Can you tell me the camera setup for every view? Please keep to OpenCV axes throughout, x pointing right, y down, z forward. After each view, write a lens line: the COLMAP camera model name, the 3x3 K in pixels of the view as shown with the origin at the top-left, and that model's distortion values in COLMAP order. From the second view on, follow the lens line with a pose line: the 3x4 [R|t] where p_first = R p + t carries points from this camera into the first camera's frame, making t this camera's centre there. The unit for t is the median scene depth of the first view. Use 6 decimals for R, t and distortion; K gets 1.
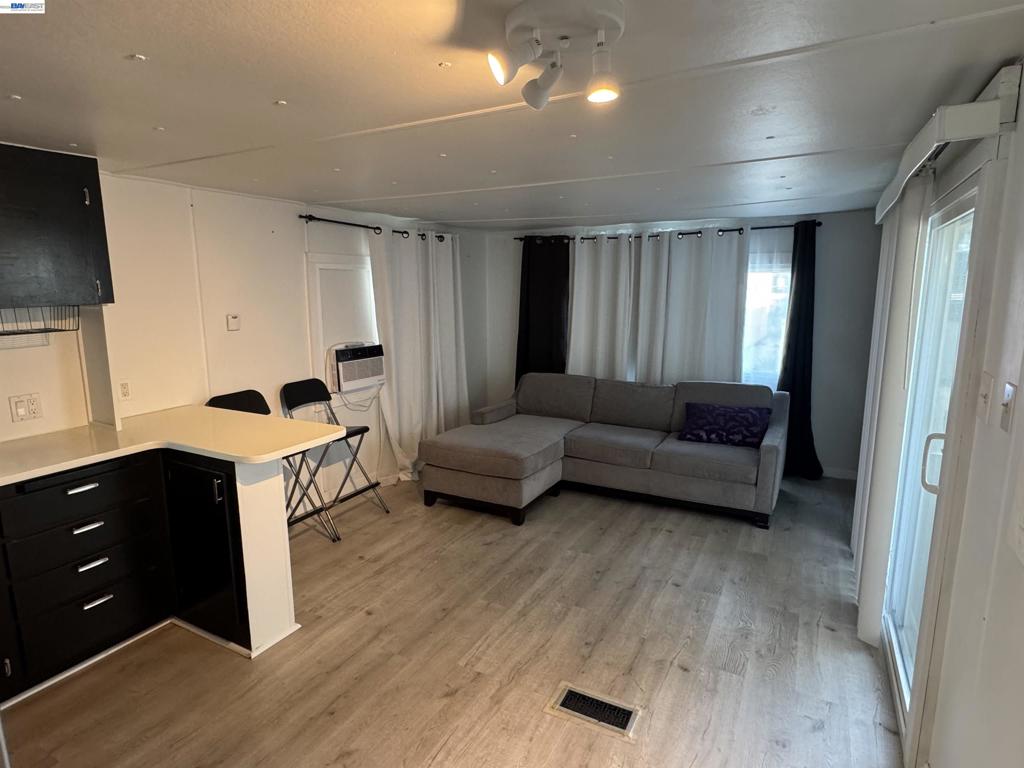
lens RADIAL K [[567.6, 0, 508.3], [0, 567.6, 390.3], [0, 0, 1]] dist [-0.002763, -0.003622]
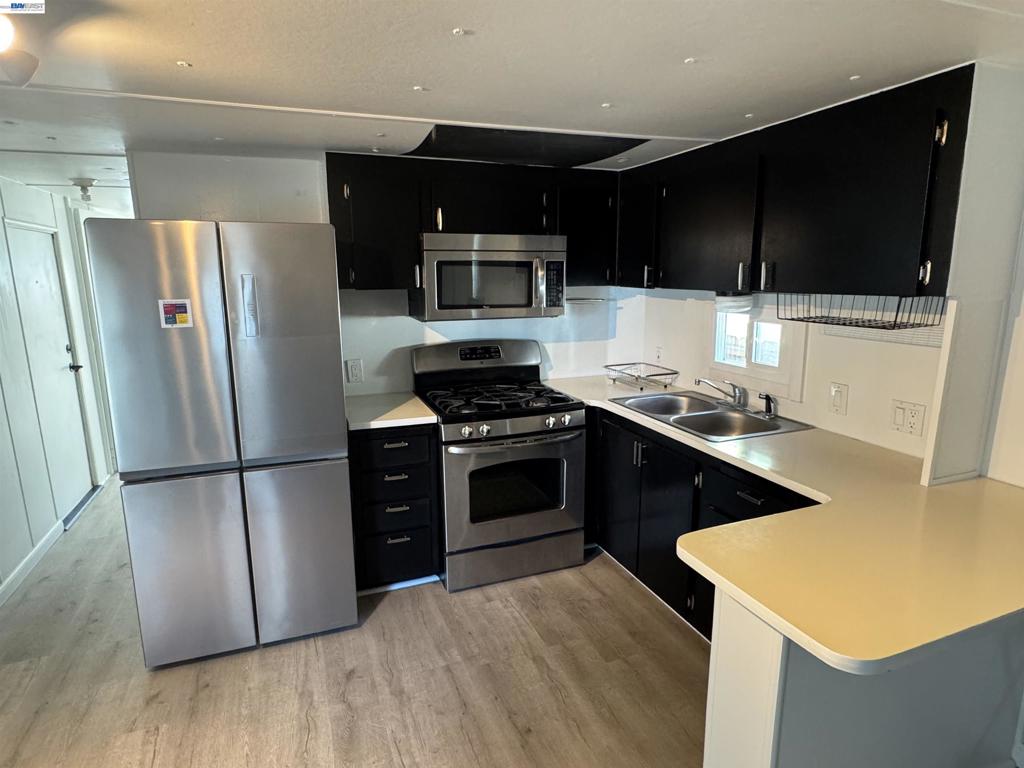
lens RADIAL K [[567.6, 0, 504.7], [0, 567.6, 381.1], [0, 0, 1]] dist [-0.002763, -0.003622]
pose [[-0.648657, 0.164942, -0.742993, 0.279939], [-0.121766, 0.941167, 0.315241, -0.237796], [0.751277, 0.294955, -0.590410, 1.161999]]
